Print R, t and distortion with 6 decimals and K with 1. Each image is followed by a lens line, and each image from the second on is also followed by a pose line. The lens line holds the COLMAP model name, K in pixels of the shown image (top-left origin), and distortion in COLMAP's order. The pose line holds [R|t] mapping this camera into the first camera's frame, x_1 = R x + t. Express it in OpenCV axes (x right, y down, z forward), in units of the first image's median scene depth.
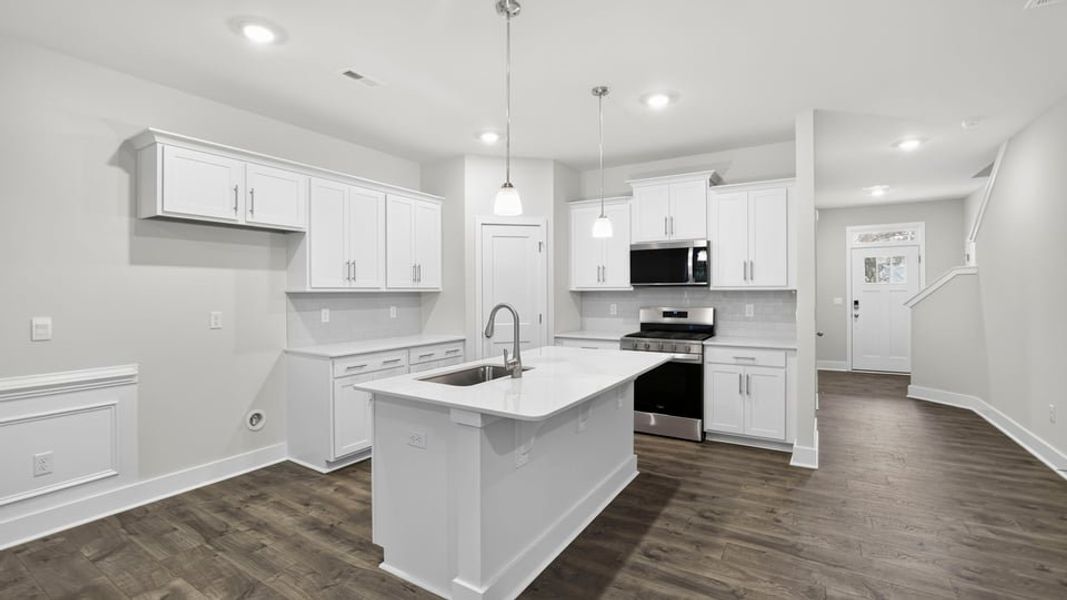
lens RADIAL K [[479.8, 0, 537.2], [0, 479.8, 284.7], [0, 0, 1]] dist [-0.031872, 0.008730]
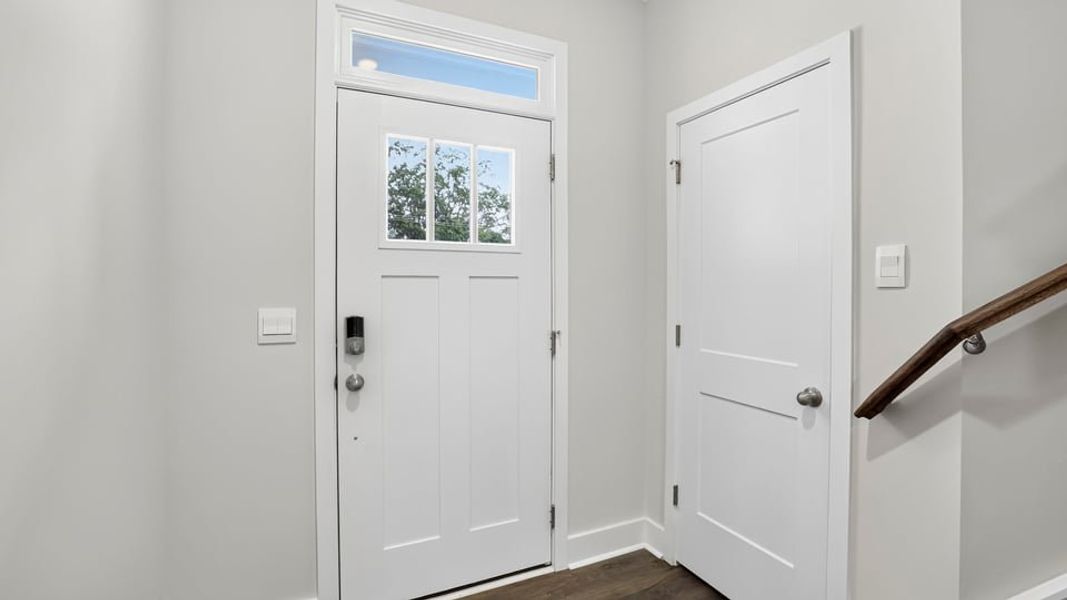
lens RADIAL K [[479.8, 0, 531.5], [0, 479.8, 294.3], [0, 0, 1]] dist [-0.031872, 0.008730]
pose [[0.550536, -0.010199, 0.834749, 0.529591], [-0.008105, 0.999813, 0.017561, 0.017481], [-0.834772, -0.016433, 0.550350, 0.803075]]
